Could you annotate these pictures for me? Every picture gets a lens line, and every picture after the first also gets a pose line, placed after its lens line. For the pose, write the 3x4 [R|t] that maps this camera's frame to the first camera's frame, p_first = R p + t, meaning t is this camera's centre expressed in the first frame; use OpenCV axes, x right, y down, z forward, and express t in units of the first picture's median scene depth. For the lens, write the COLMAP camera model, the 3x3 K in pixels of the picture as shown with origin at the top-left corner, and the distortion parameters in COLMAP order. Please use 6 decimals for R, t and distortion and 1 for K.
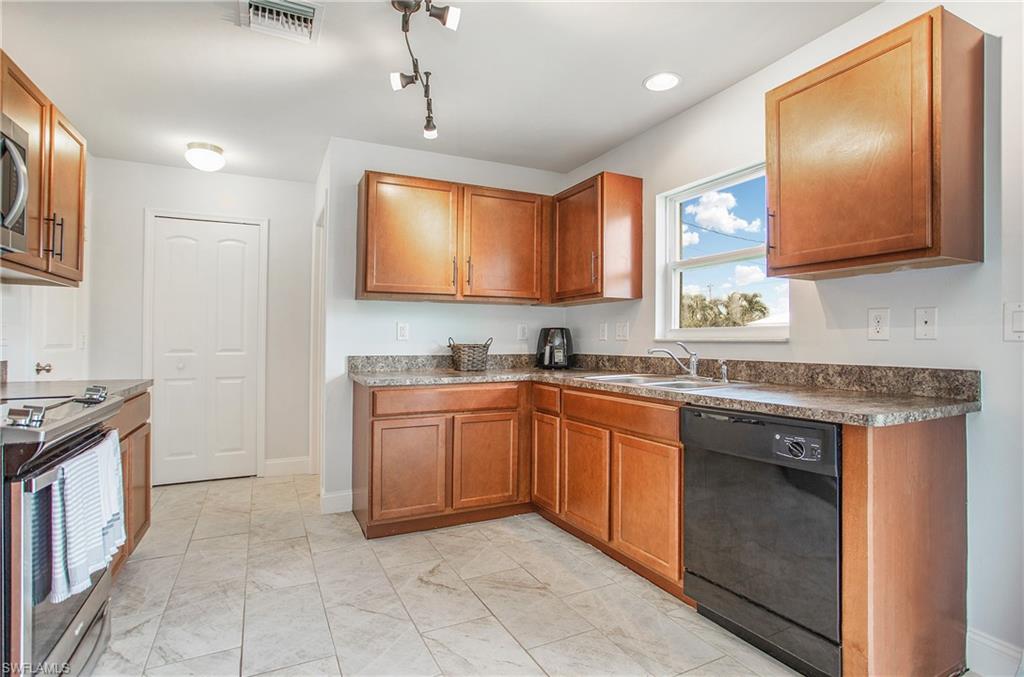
lens RADIAL K [[510.9, 0, 553.9], [0, 510.9, 337.8], [0, 0, 1]] dist [-0.068976, 0.023791]
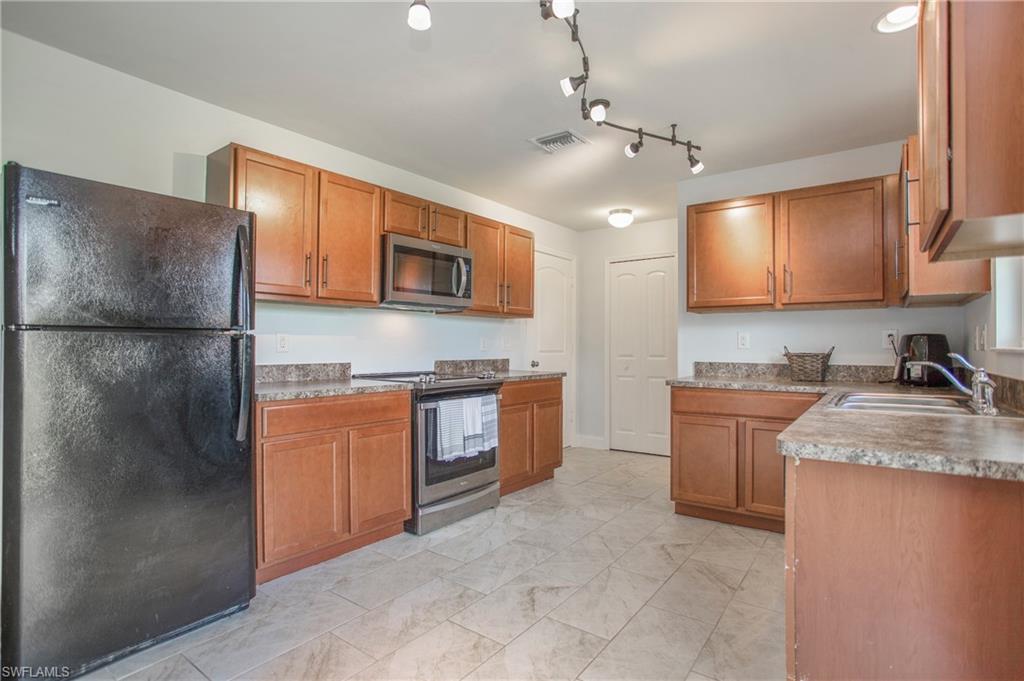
lens RADIAL K [[521.0, 0, 495.8], [0, 521.0, 338.8], [0, 0, 1]] dist [-0.051490, 0.000413]
pose [[0.405454, -0.012359, -0.914032, 0.582650], [0.001450, 0.999916, -0.012877, -0.003587], [0.914114, 0.003896, 0.405438, 0.098244]]
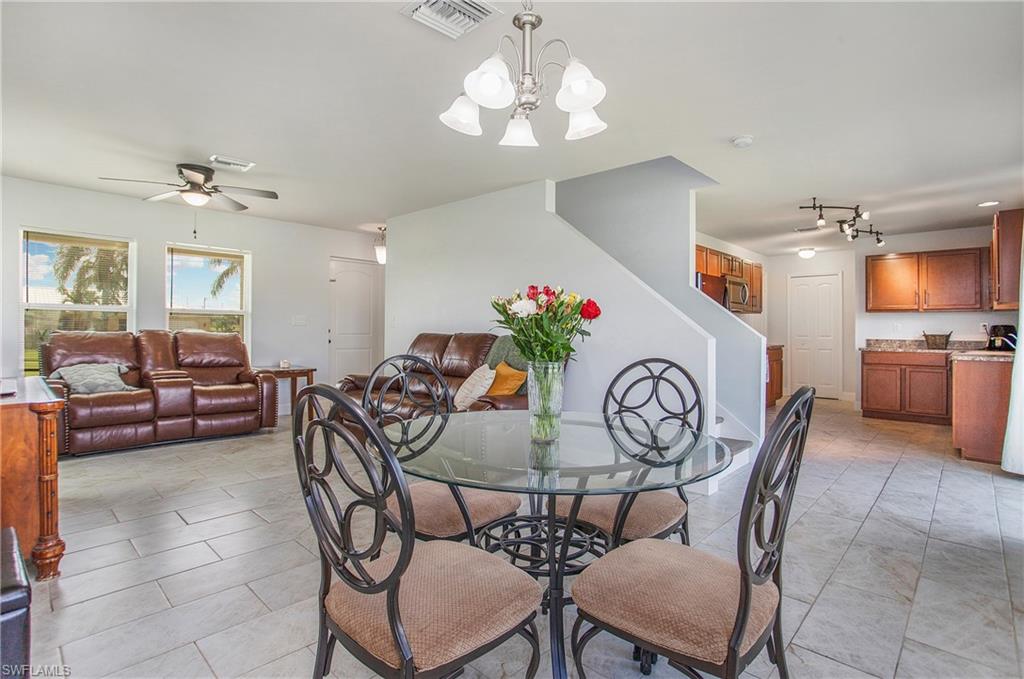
lens RADIAL K [[497.8, 0, 511.5], [0, 497.8, 316.1], [0, 0, 1]] dist [-0.025645, 0.000073]
pose [[0.301993, -0.021018, -0.953078, 1.300049], [-0.004878, 0.999710, -0.023592, -0.005303], [0.953298, 0.011774, 0.301803, -1.232928]]
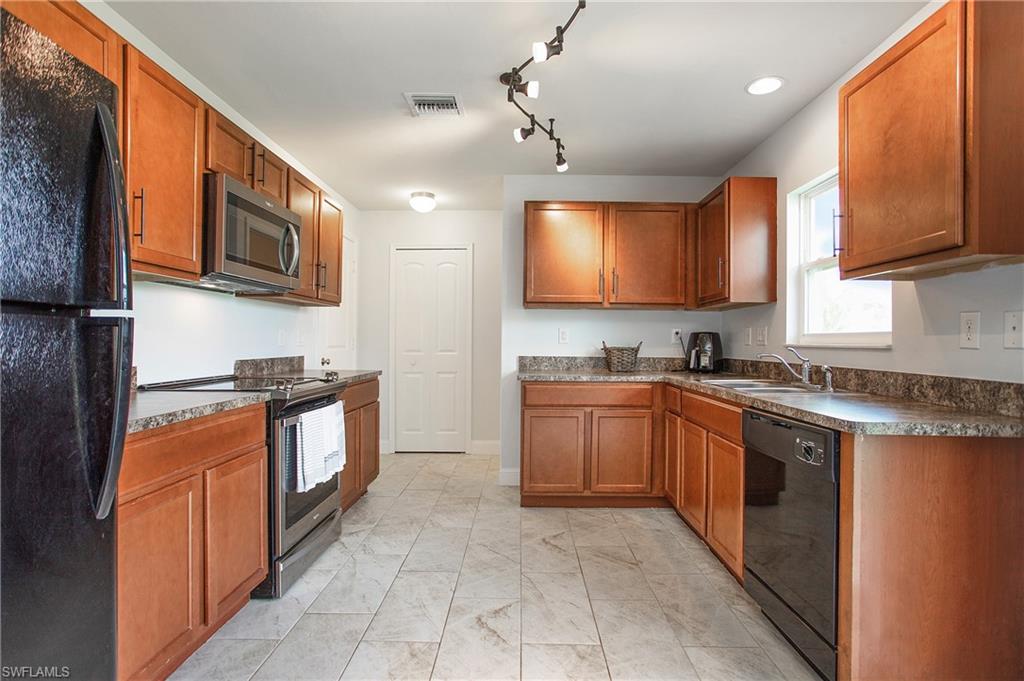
lens RADIAL K [[541.6, 0, 534.2], [0, 541.6, 350.9], [0, 0, 1]] dist [-0.002959, 0.000607]
pose [[0.878059, 0.013693, -0.478357, 0.277625], [-0.003023, 0.999729, 0.023069, -0.007545], [0.478543, -0.018810, 0.877863, -0.133265]]
